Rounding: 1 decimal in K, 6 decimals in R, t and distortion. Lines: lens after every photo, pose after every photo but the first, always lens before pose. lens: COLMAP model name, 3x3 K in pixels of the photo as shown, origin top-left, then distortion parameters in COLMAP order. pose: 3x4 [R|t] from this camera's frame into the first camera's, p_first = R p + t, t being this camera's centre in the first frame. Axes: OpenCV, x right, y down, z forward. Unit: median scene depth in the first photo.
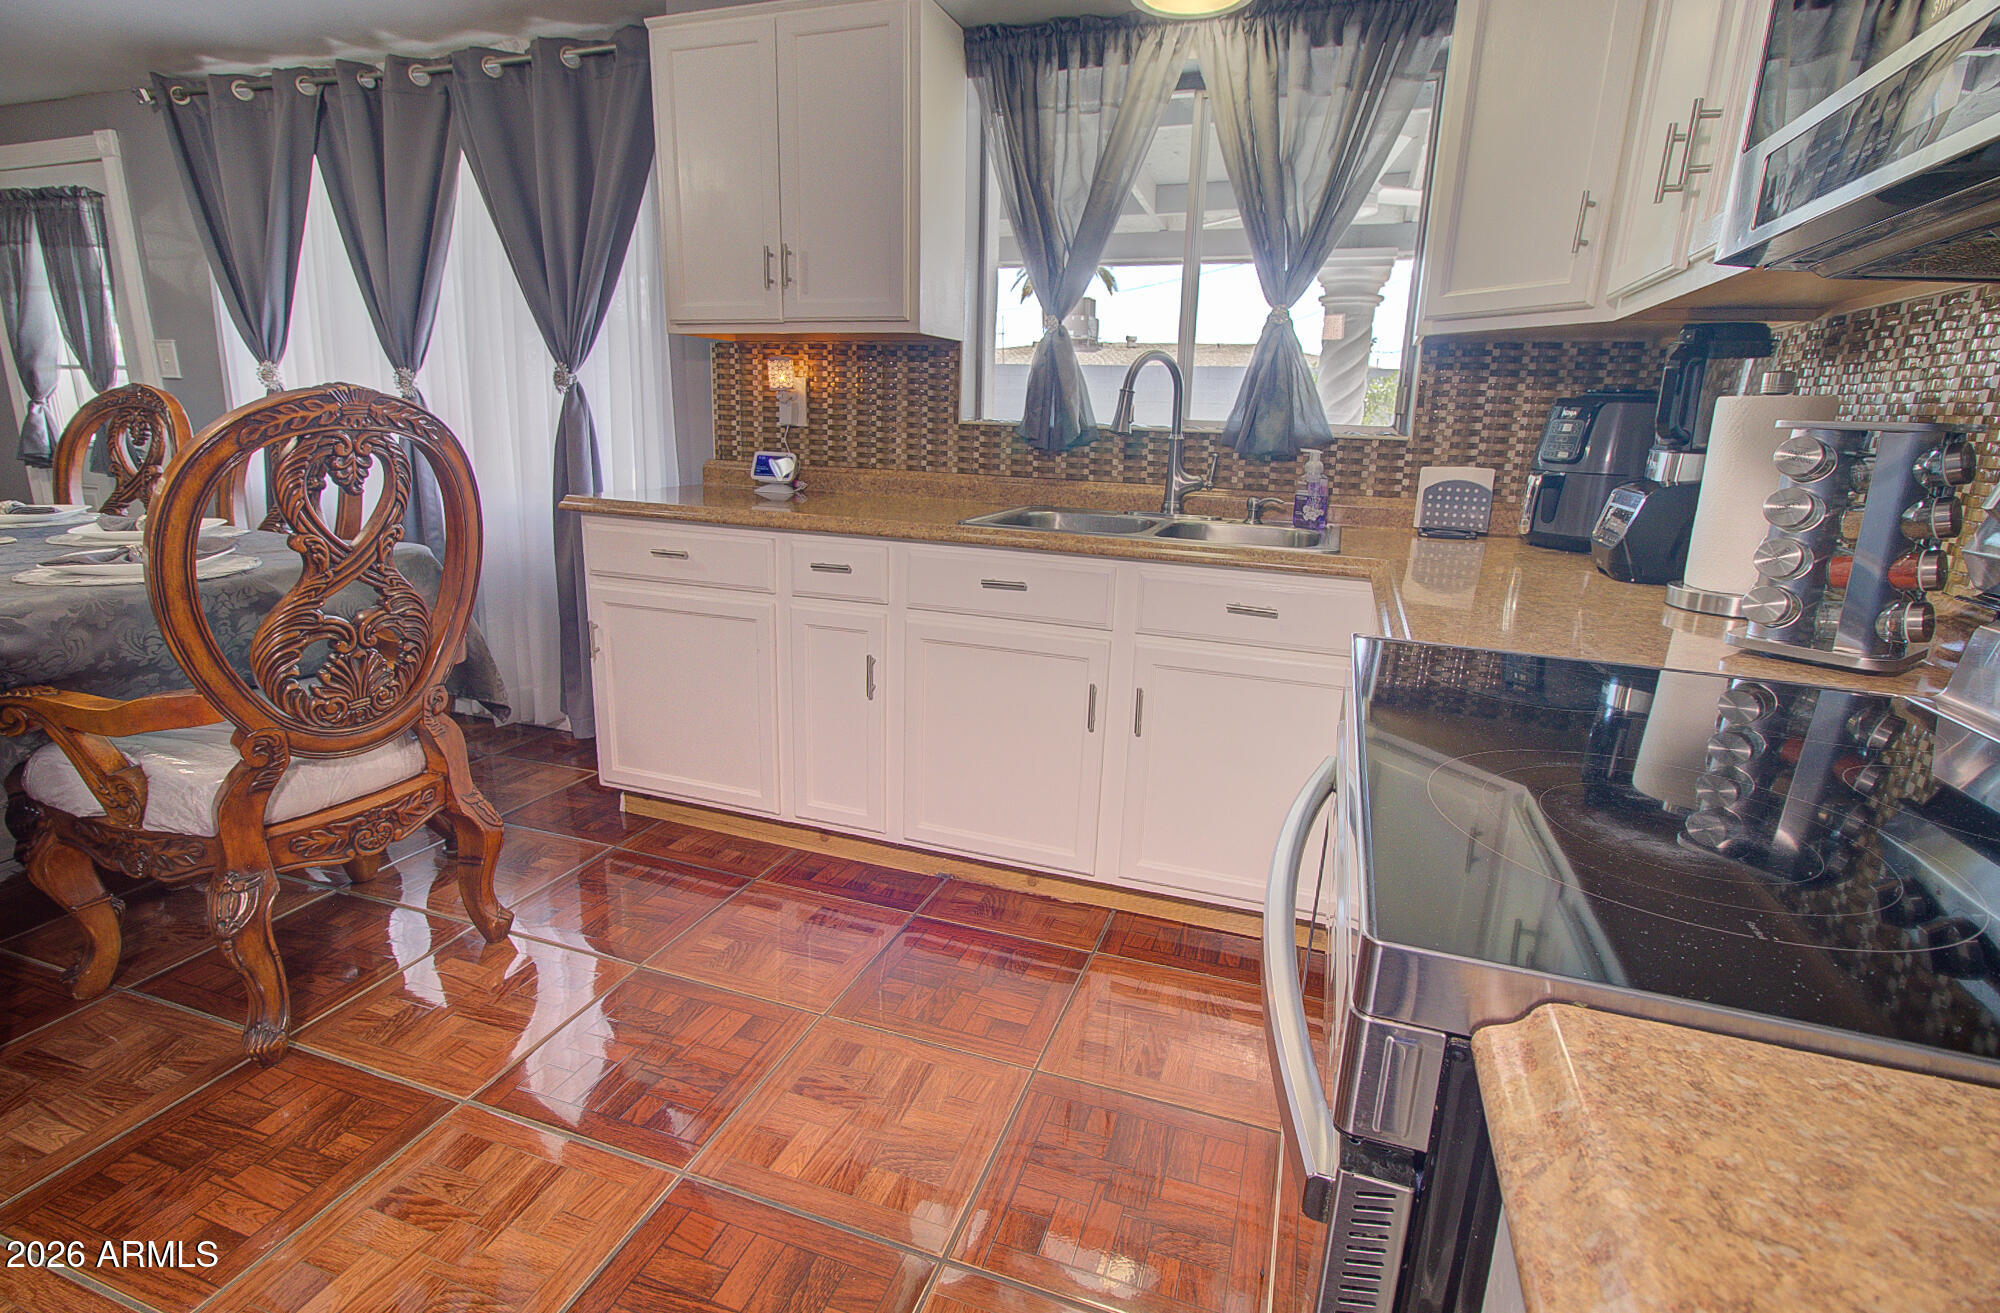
lens RADIAL K [[903.4, 0, 1016.7], [0, 903.4, 654.8], [0, 0, 1]] dist [-0.008030, 0.000471]
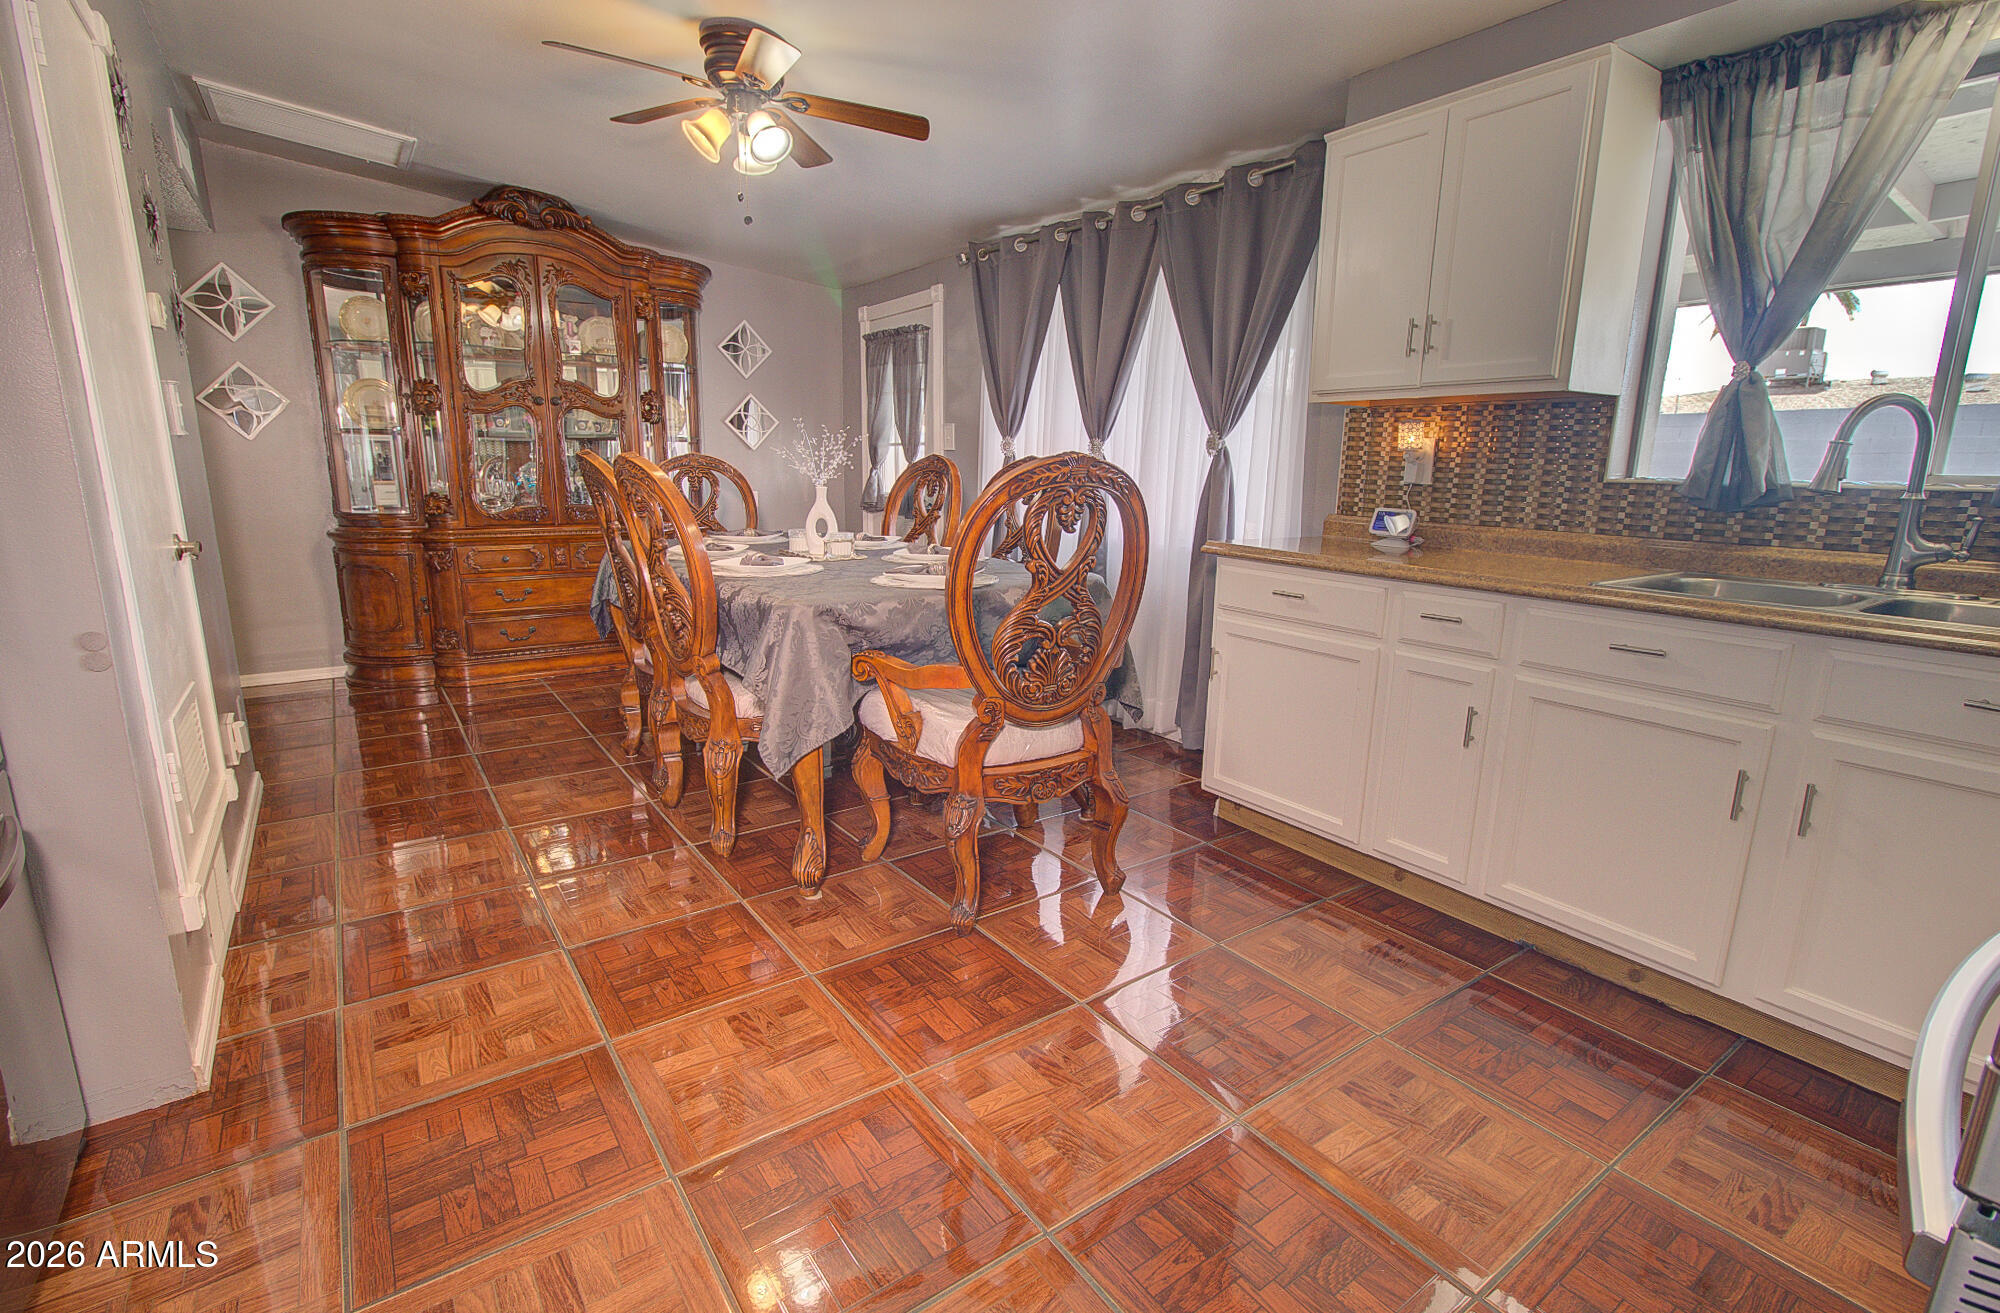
lens RADIAL K [[903.4, 0, 1016.7], [0, 903.4, 654.8], [0, 0, 1]] dist [-0.008030, 0.000471]
pose [[0.809447, 0.105841, -0.577575, 0.001904], [-0.141114, 0.989858, -0.016373, 0.026291], [0.569985, 0.094758, 0.816173, -0.106227]]
